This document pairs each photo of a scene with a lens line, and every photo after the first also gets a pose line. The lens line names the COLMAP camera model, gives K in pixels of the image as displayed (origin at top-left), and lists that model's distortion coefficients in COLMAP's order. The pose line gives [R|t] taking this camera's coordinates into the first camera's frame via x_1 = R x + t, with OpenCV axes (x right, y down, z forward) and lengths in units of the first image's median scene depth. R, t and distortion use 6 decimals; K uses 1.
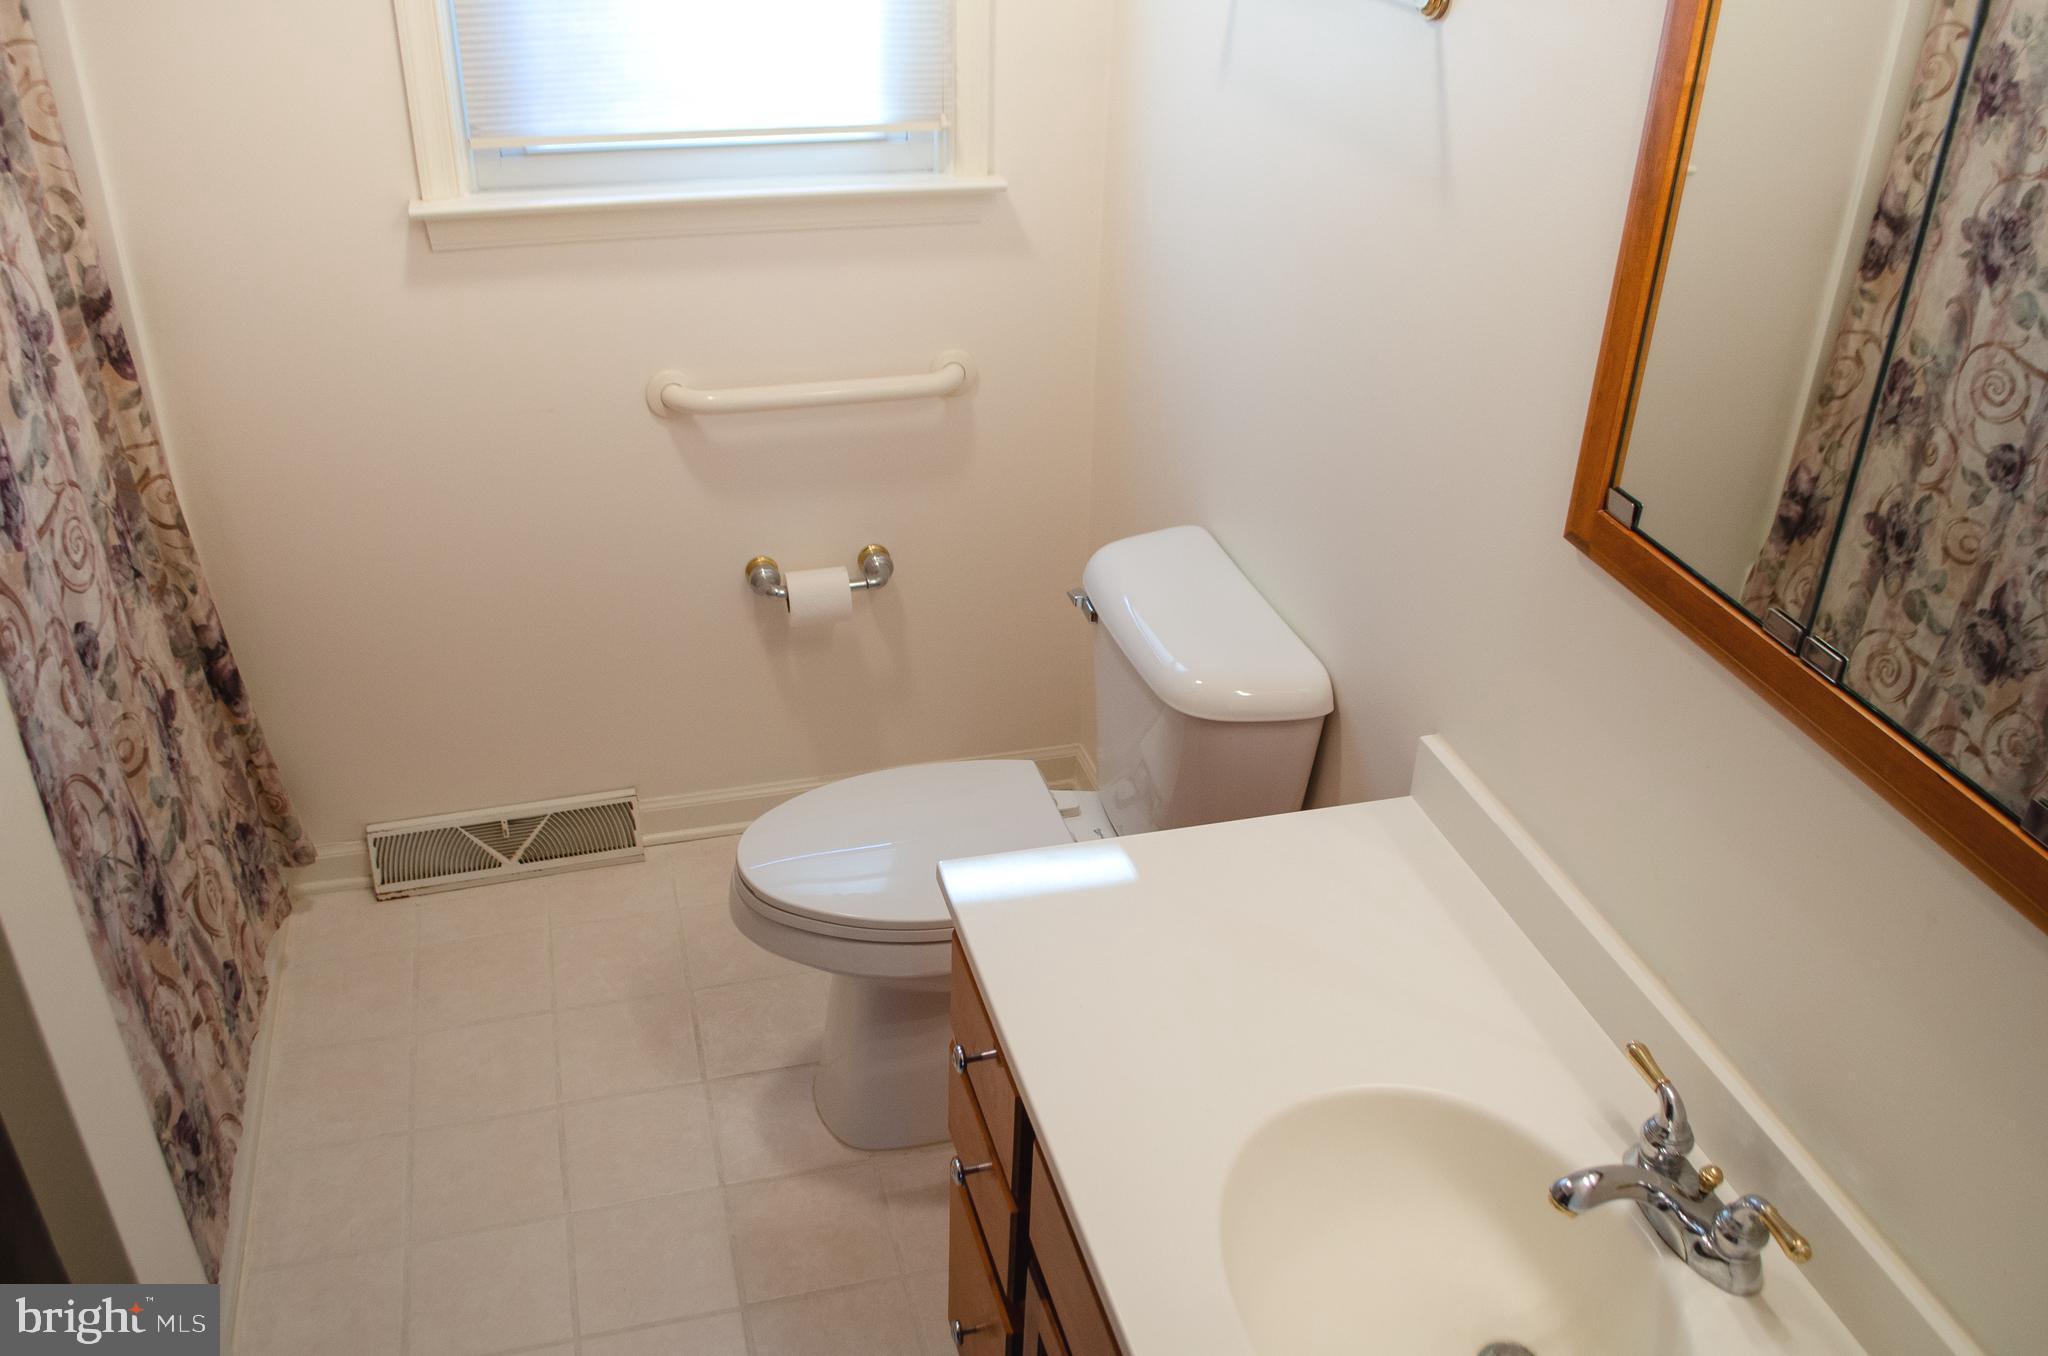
lens RADIAL K [[1605.3, 0, 1024.0], [0, 1605.3, 678.0], [0, 0, 1]] dist [-0.053075, 0.007680]
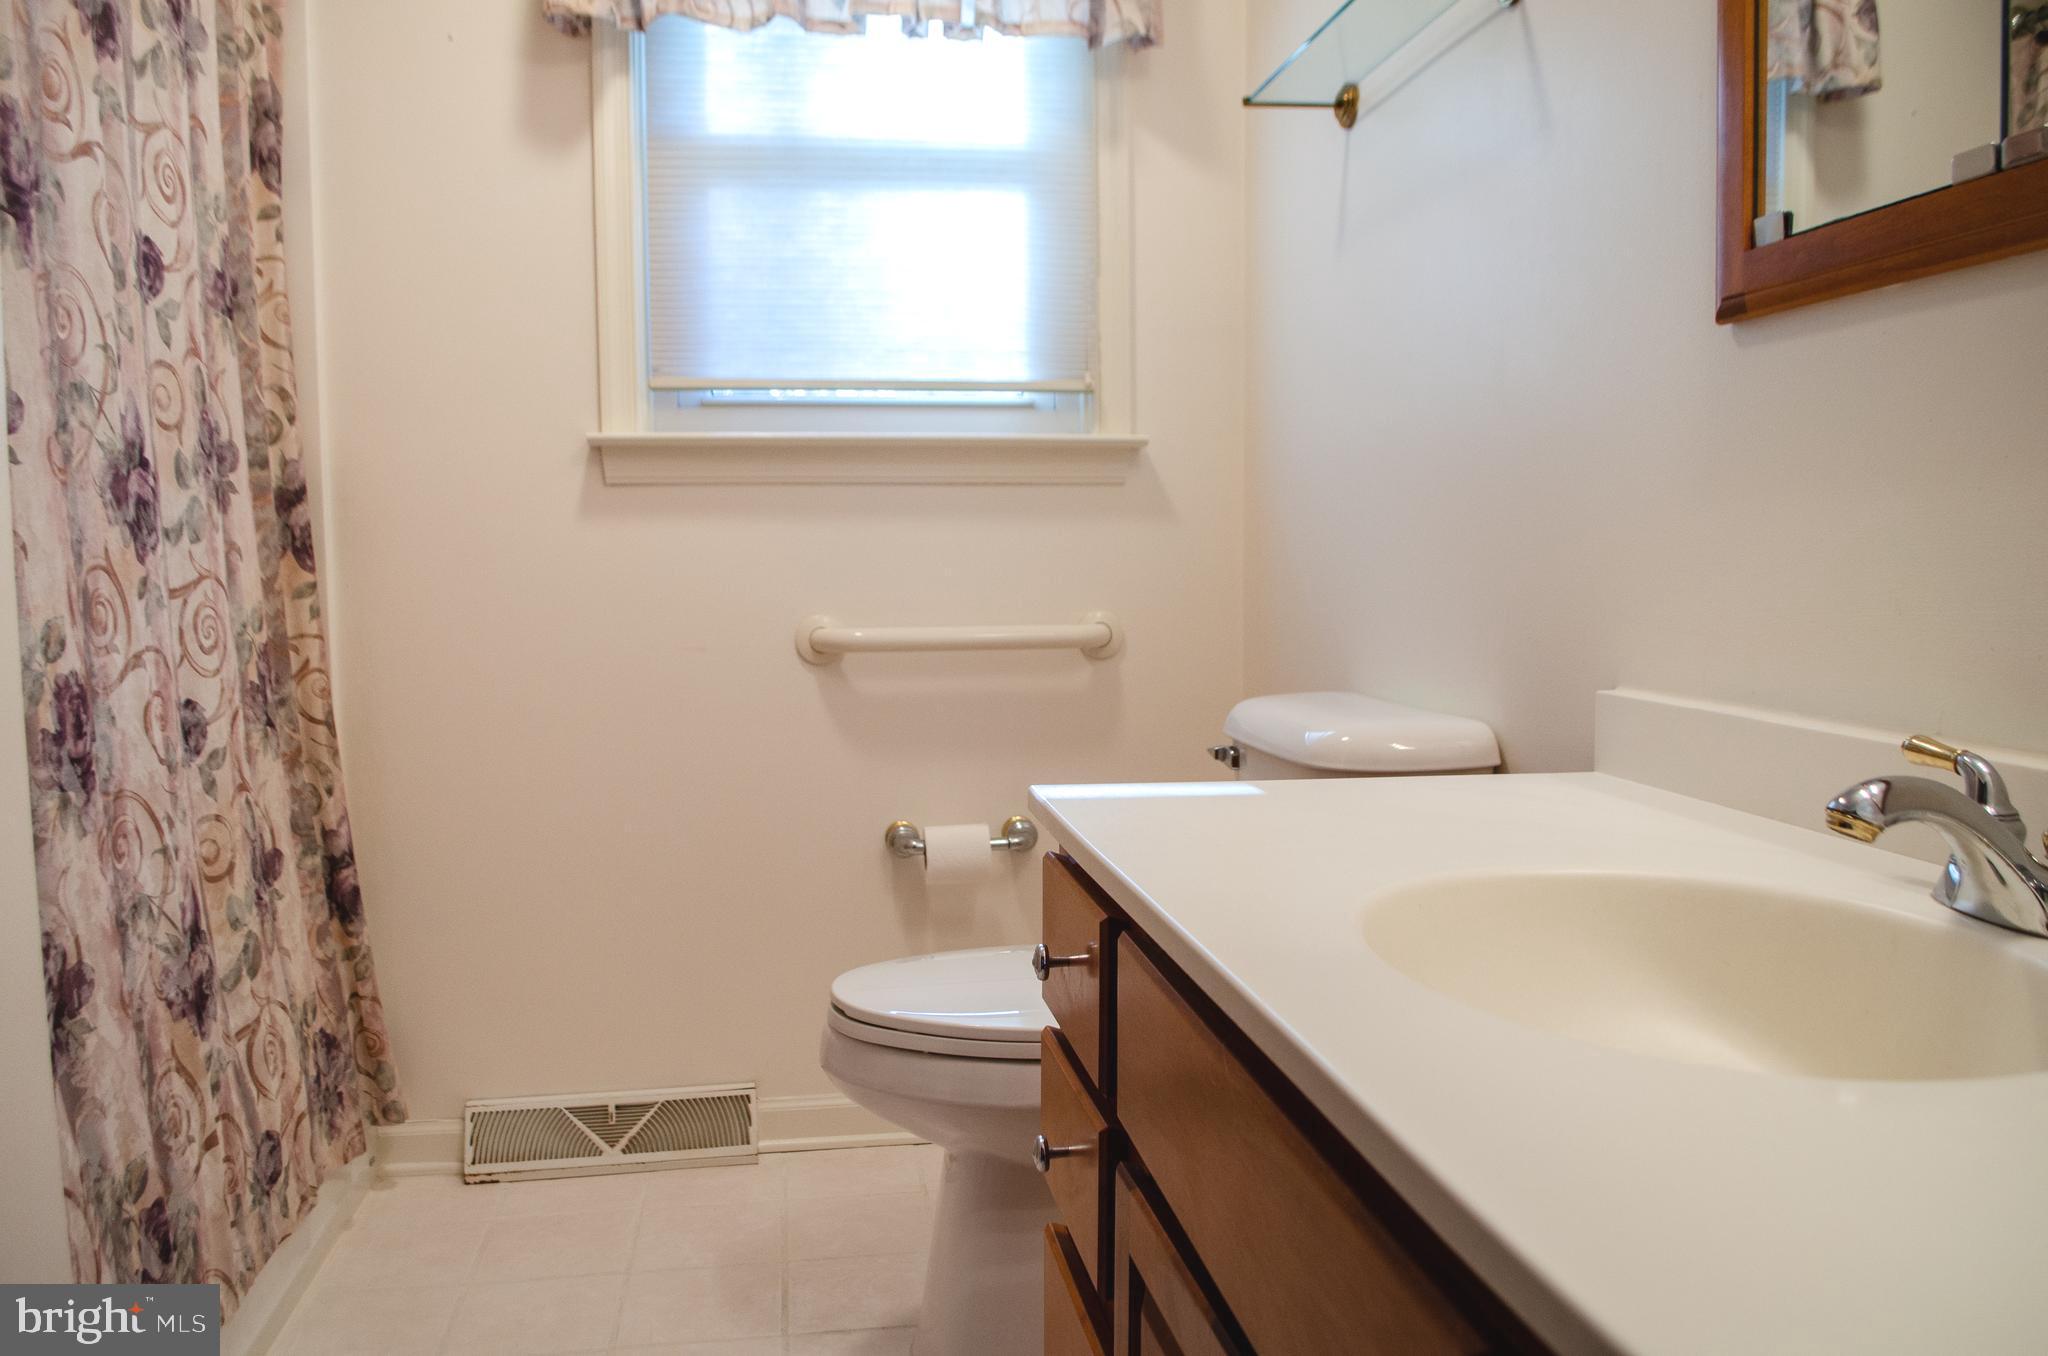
lens RADIAL K [[1535.5, 0, 1045.9], [0, 1535.5, 679.4], [0, 0, 1]] dist [-0.056955, 0.011189]
pose [[0.993784, -0.021016, -0.109328, 0.031430], [-0.025271, 0.913804, -0.405369, 0.265692], [0.108423, 0.405612, 0.907592, 0.157645]]
